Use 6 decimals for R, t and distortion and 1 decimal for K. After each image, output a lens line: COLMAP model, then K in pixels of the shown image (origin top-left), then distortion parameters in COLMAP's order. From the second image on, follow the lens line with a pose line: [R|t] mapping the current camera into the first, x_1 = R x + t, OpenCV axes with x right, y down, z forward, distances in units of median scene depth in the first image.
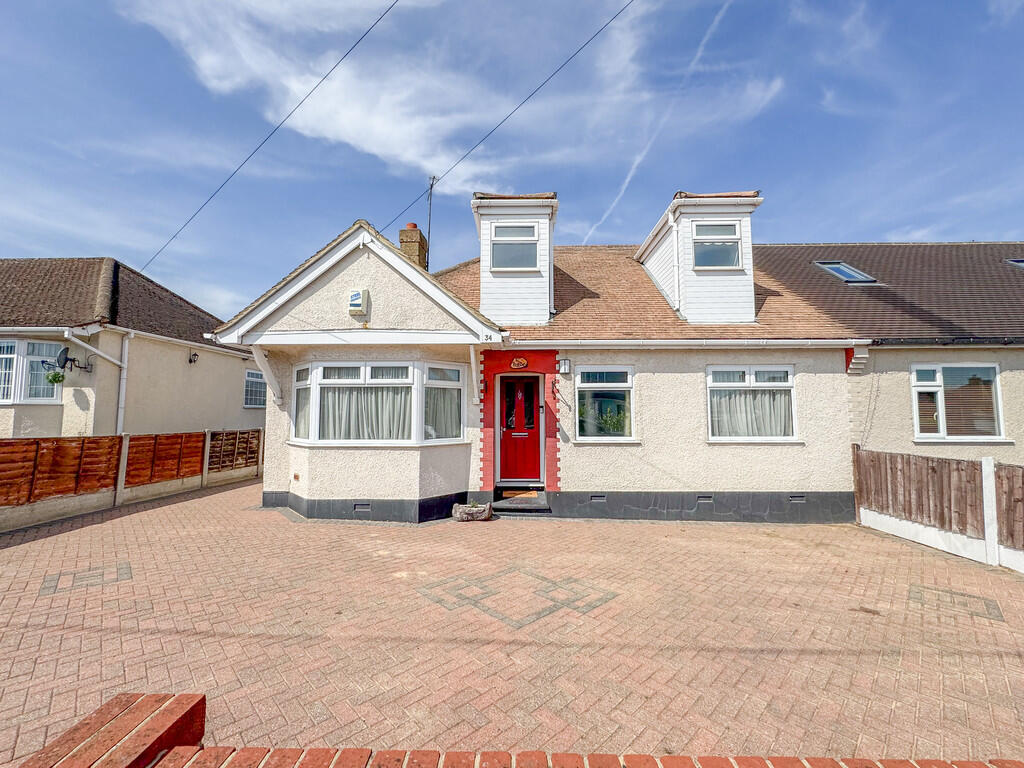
lens RADIAL K [[415.8, 0, 512.9], [0, 415.8, 382.1], [0, 0, 1]] dist [-0.003171, 0.000306]
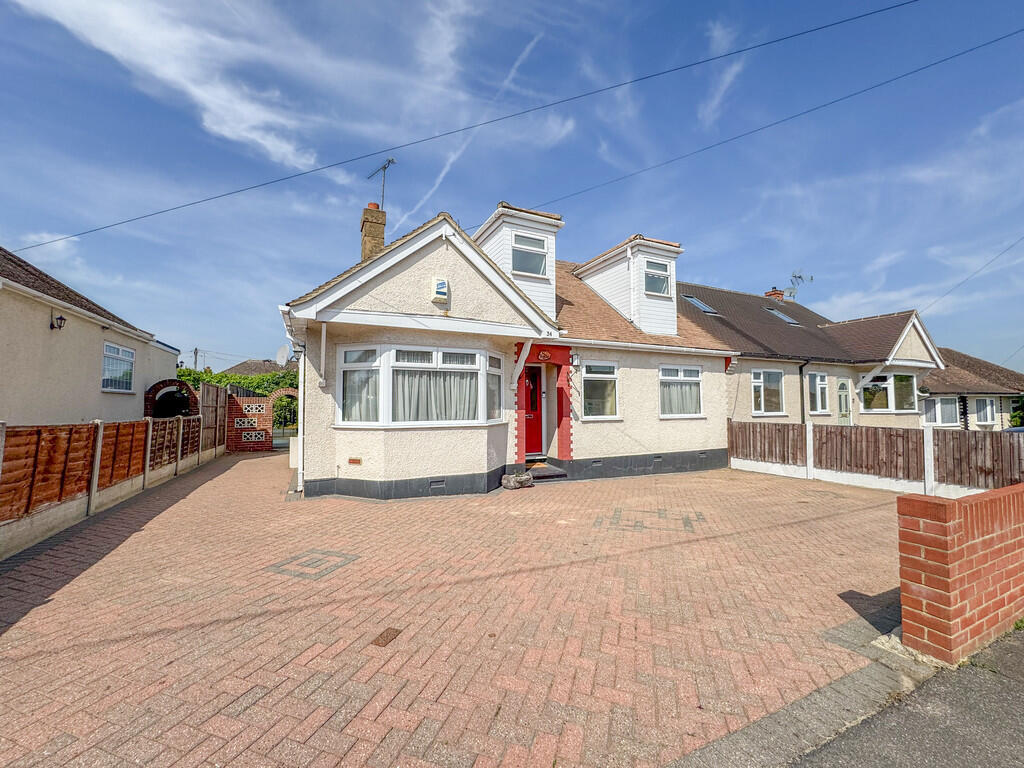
lens RADIAL K [[415.8, 0, 505.4], [0, 415.8, 386.2], [0, 0, 1]] dist [-0.003171, 0.000306]
pose [[0.892106, 0.017944, 0.451470, -0.631947], [-0.033957, 0.999048, 0.027391, 0.013480], [-0.450549, -0.039766, 0.891866, -0.020757]]
